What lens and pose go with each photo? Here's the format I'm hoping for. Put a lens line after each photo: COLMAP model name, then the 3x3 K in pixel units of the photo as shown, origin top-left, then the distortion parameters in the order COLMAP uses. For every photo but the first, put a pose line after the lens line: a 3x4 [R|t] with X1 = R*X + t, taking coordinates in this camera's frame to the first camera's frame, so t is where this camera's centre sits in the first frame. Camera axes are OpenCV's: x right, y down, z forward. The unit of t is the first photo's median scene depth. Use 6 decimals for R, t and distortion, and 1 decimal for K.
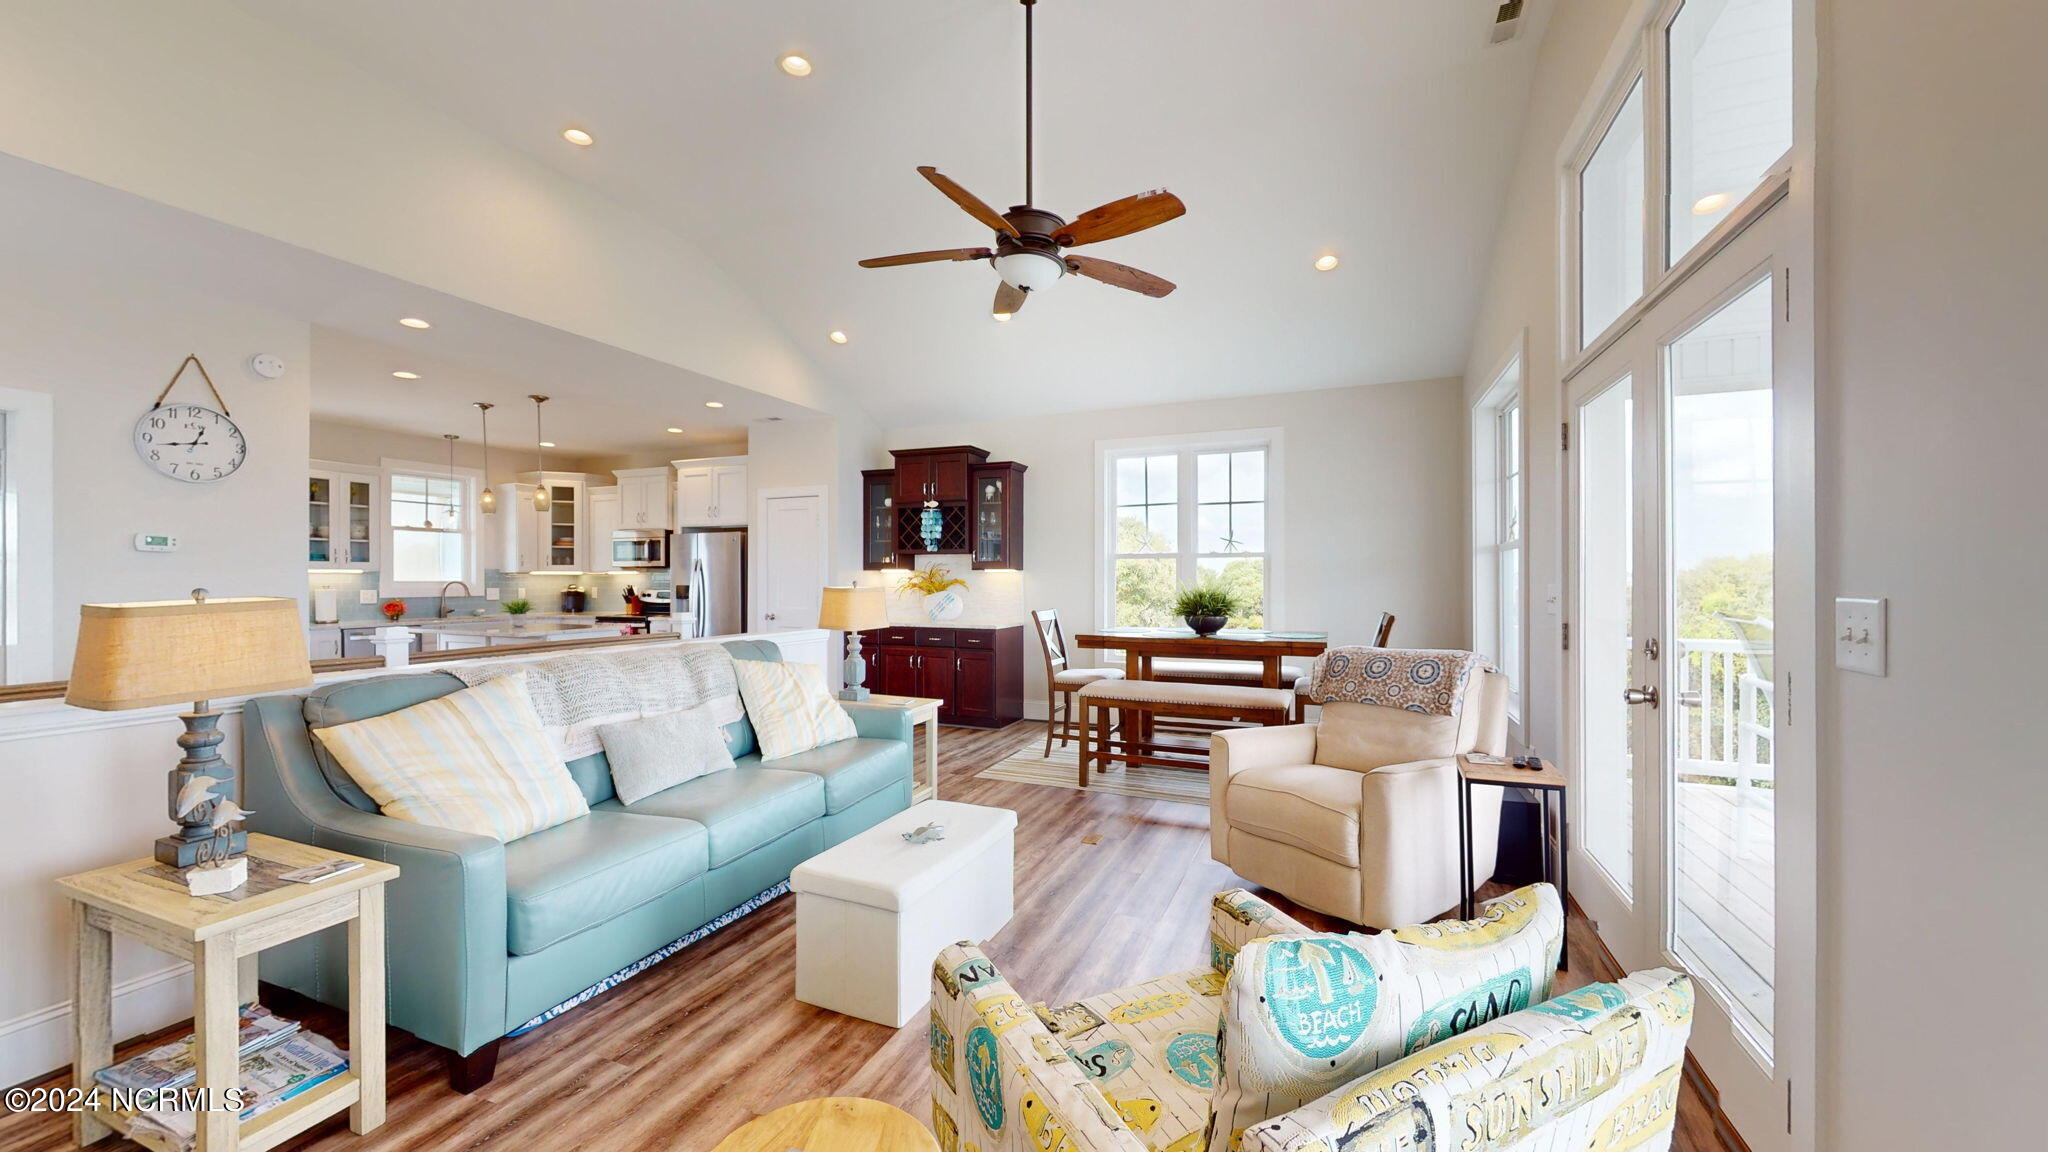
lens RADIAL K [[751.8, 0, 1024.0], [0, 751.8, 576.0], [0, 0, 1]] dist [0.000095, -0.000005]
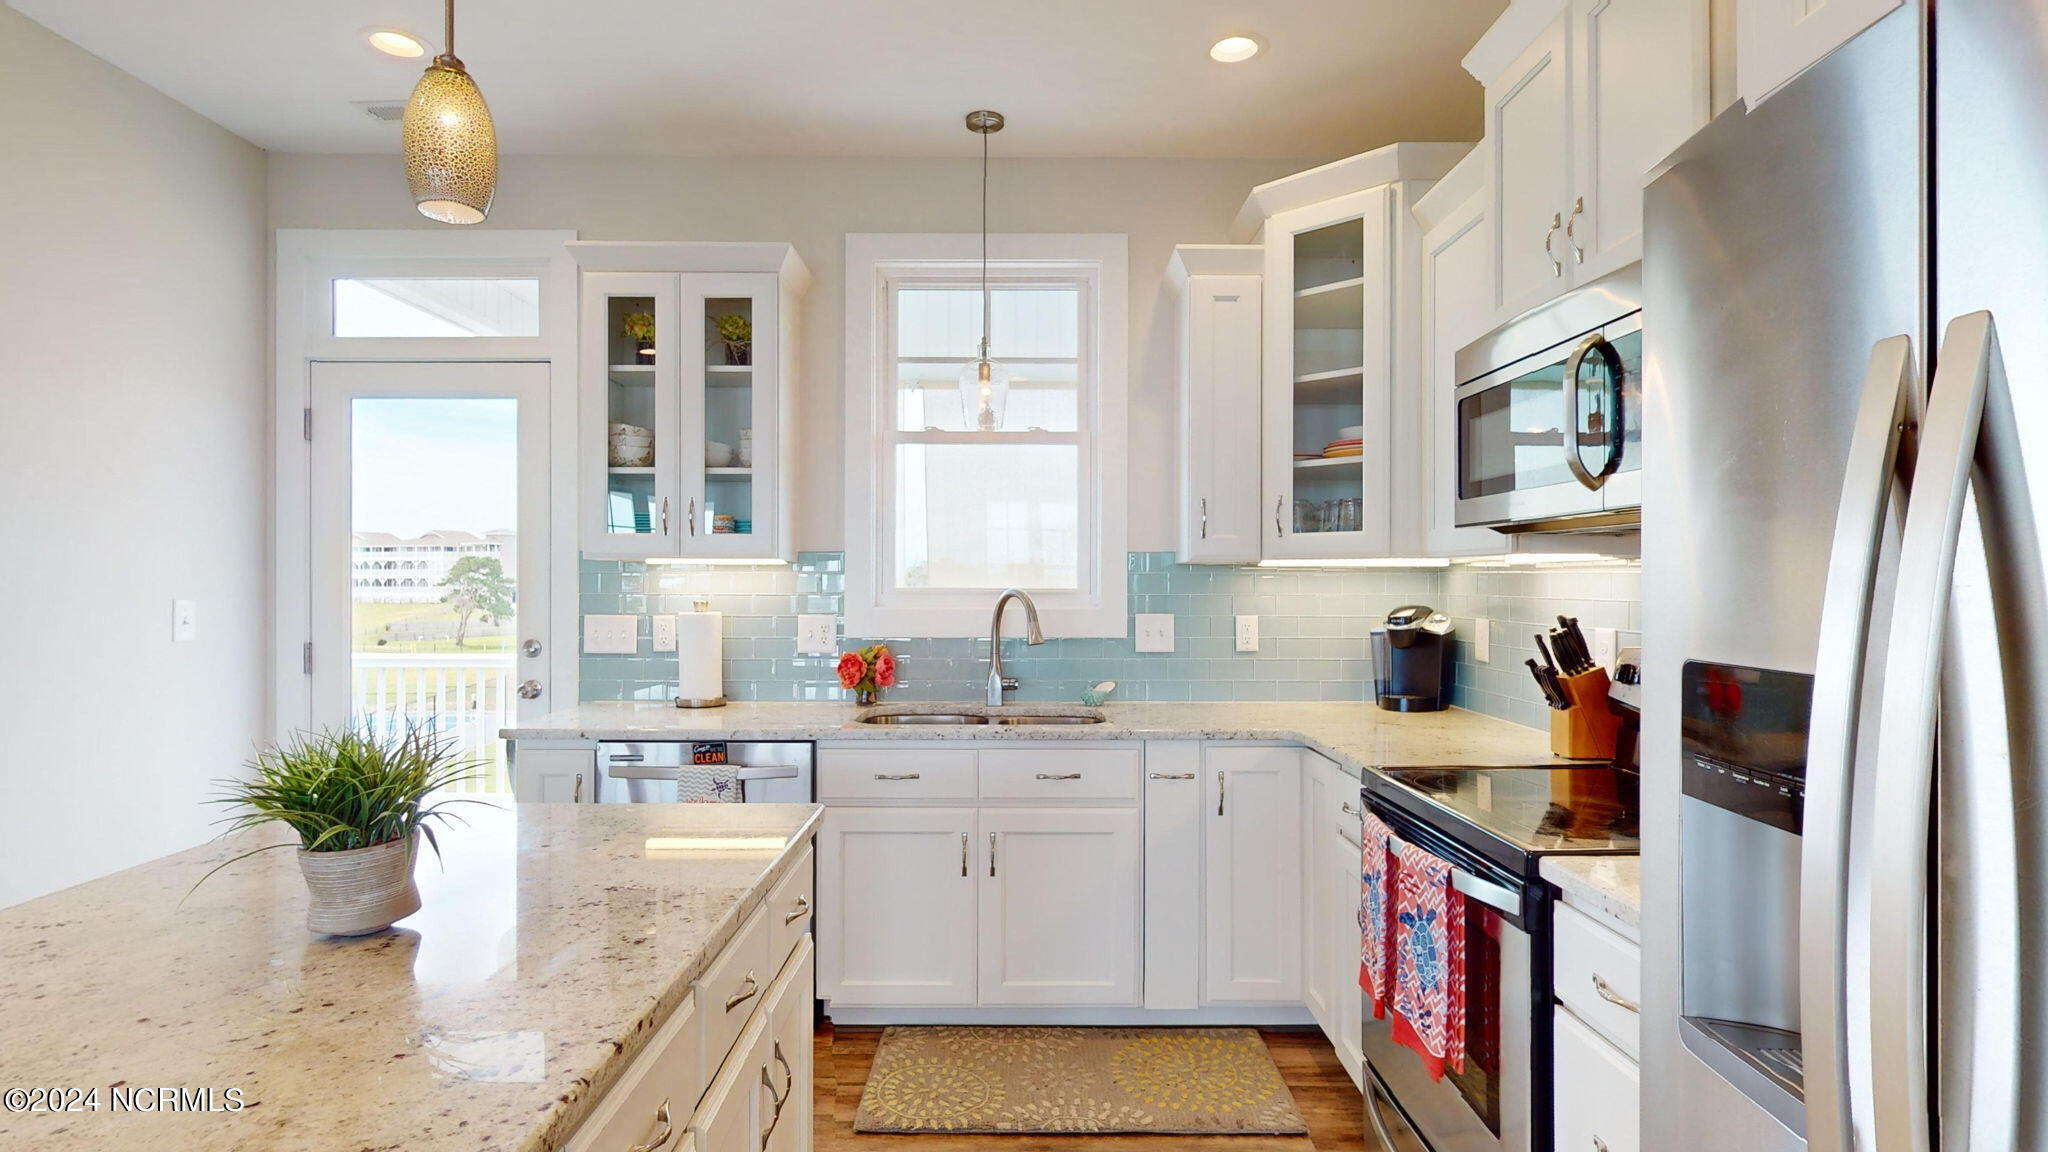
lens RADIAL K [[1055.0, 0, 1024.0], [0, 1055.0, 576.0], [0, 0, 1]] dist [0.000351, 0.000034]
pose [[0.396405, -0.001013, -0.918075, -0.330084], [0.001457, 0.999999, -0.000474, 0.000790], [0.918075, -0.001150, 0.396406, 0.777760]]
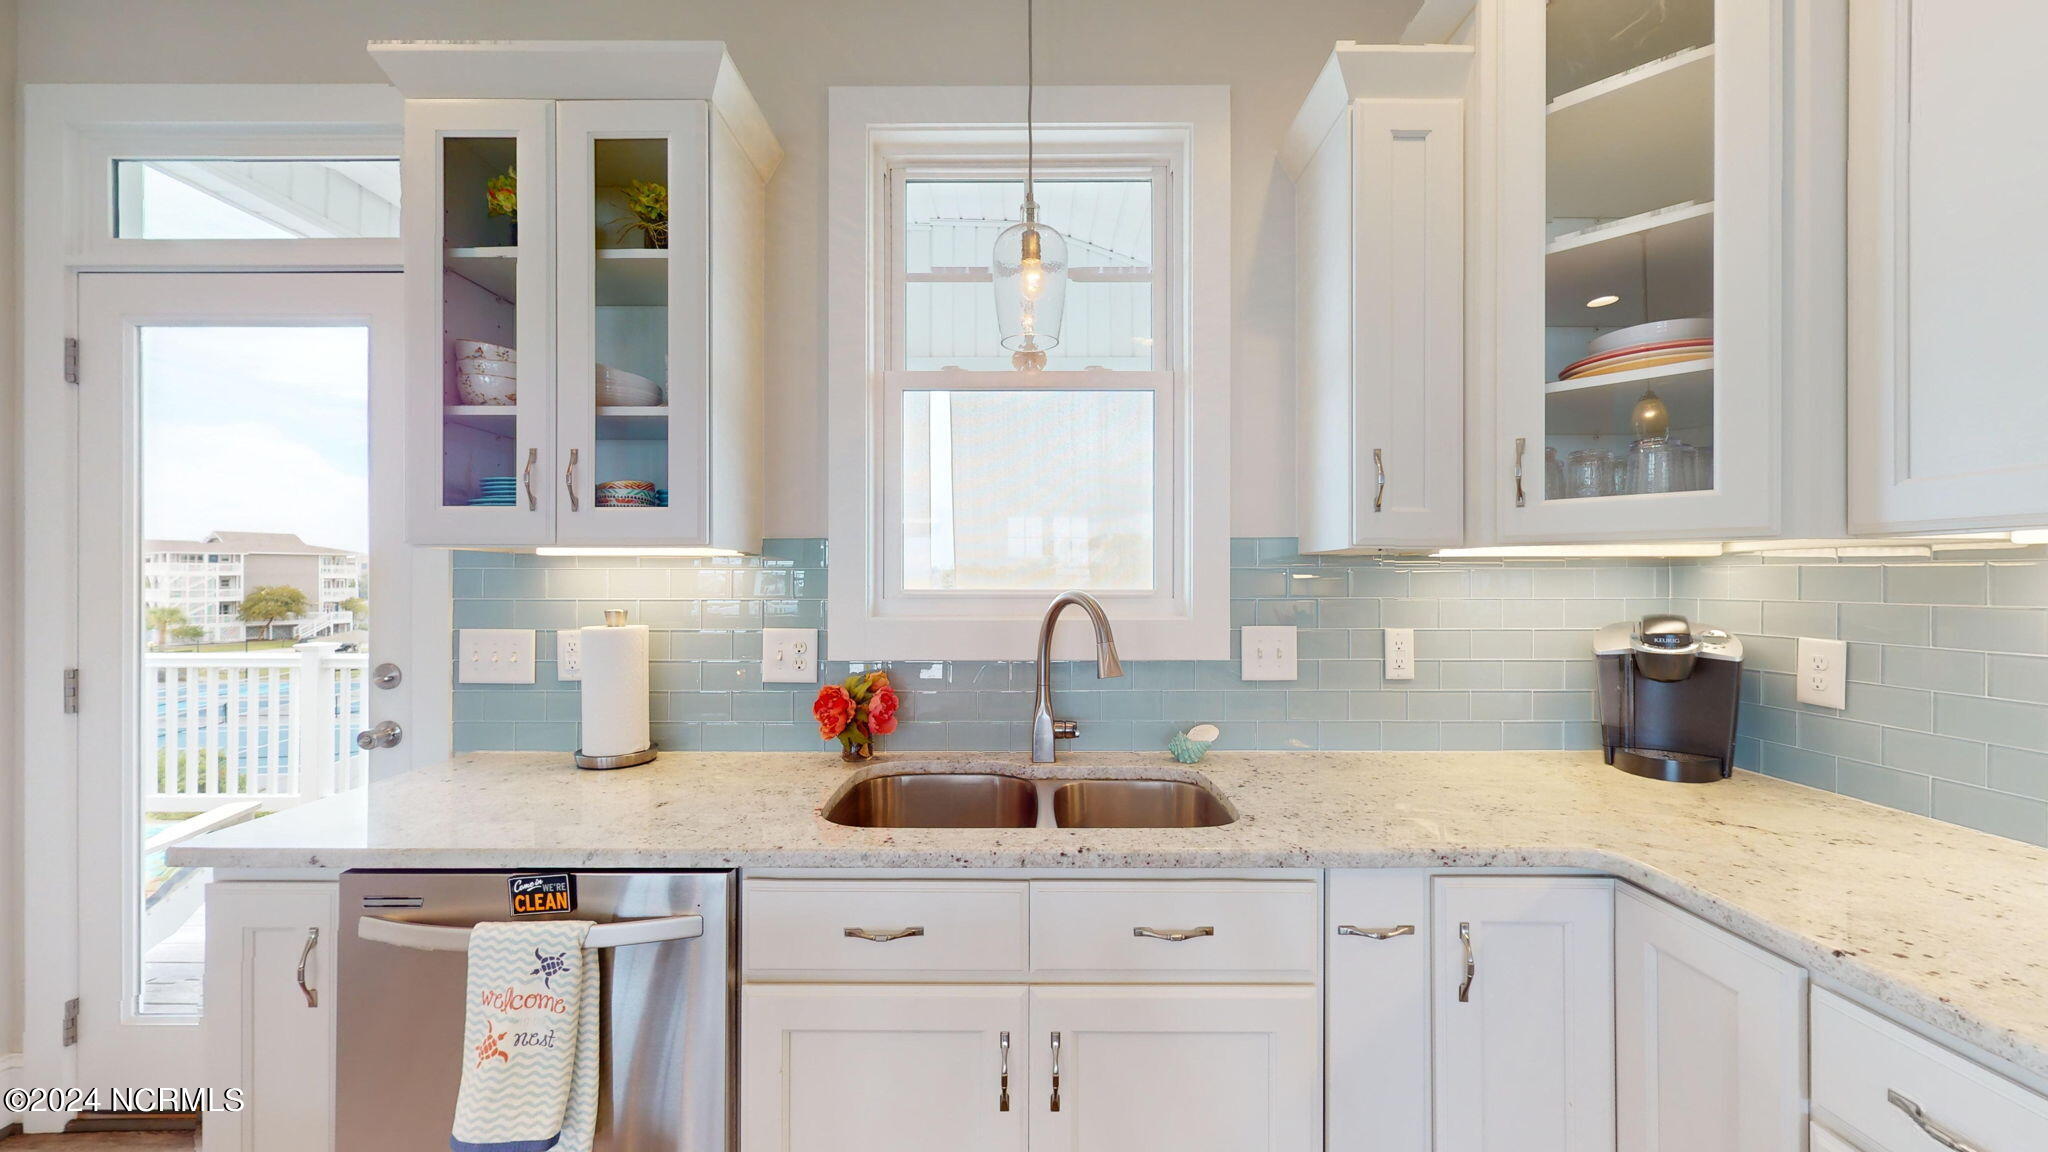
lens RADIAL K [[751.8, 0, 1024.0], [0, 751.8, 576.0], [0, 0, 1]] dist [0.000095, -0.000005]
pose [[0.387394, -0.000878, -0.921914, -0.532869], [0.003161, 0.999995, 0.000376, 0.001345], [0.921909, -0.003059, 0.387395, 0.849281]]
